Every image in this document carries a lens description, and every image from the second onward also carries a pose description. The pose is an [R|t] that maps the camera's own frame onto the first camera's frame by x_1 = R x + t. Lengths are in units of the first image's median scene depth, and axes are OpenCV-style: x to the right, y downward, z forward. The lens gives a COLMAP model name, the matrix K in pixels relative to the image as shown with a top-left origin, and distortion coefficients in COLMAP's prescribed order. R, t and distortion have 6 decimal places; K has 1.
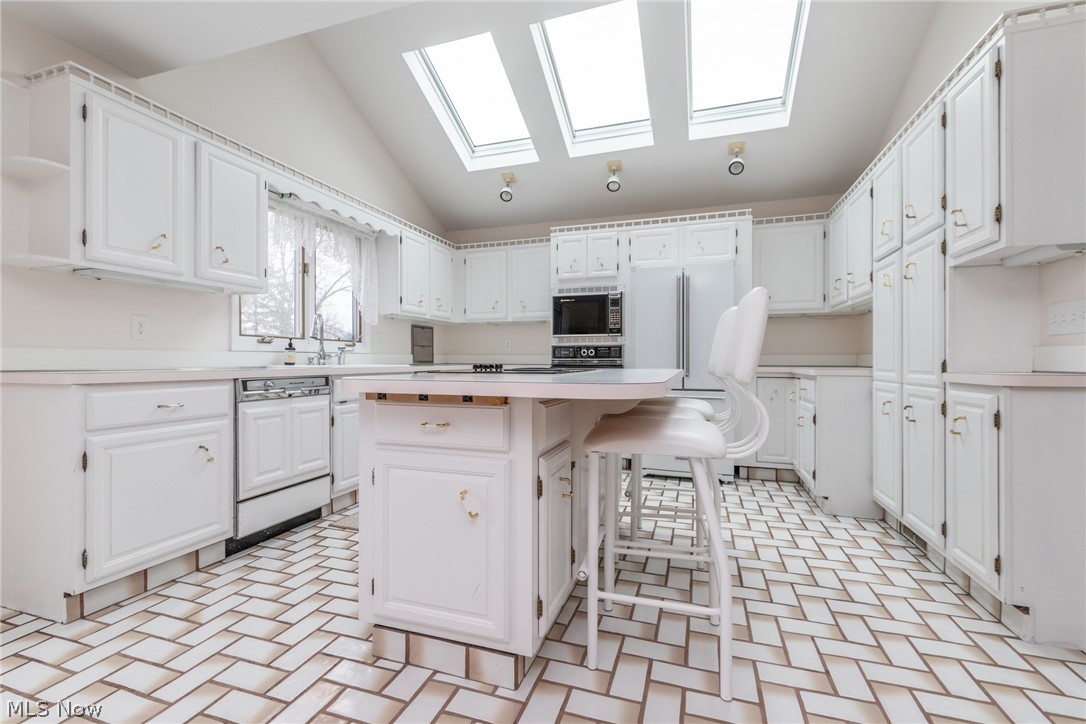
lens RADIAL K [[474.2, 0, 538.0], [0, 474.2, 374.6], [0, 0, 1]] dist [0.003359, 0.000092]
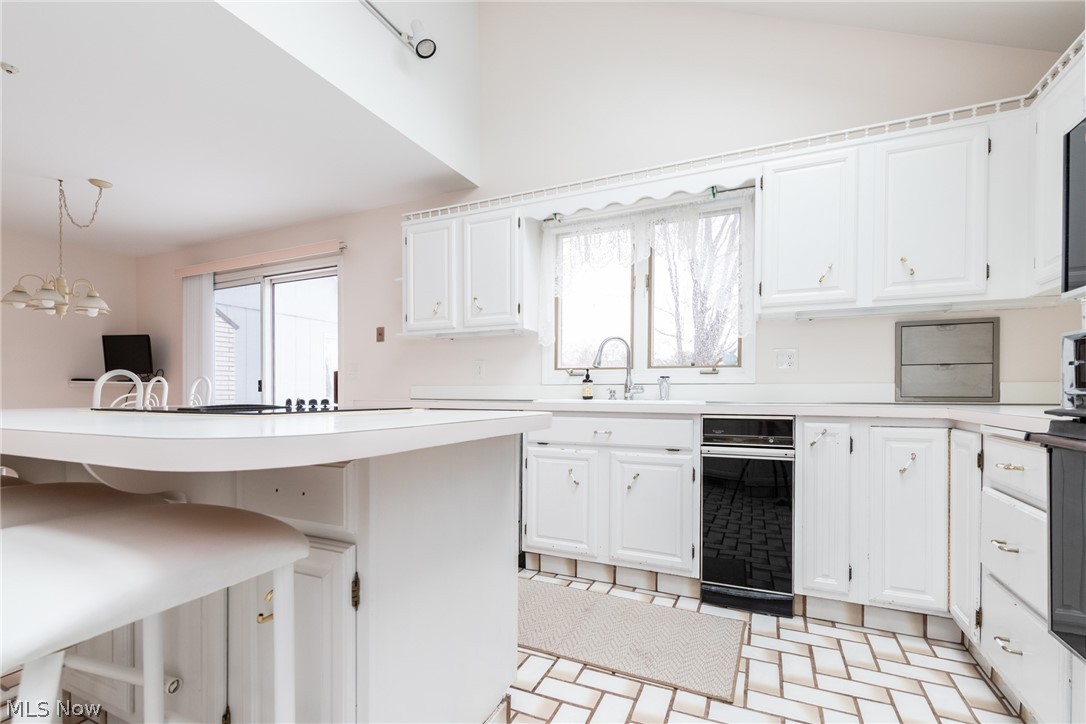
lens RADIAL K [[450.6, 0, 547.0], [0, 450.6, 408.7], [0, 0, 1]] dist [-0.014558, -0.000032]
pose [[-0.085919, 0.036692, -0.995626, 0.340550], [-0.032685, 0.998680, 0.039625, -0.032623], [0.995766, 0.035947, -0.084606, 0.988758]]
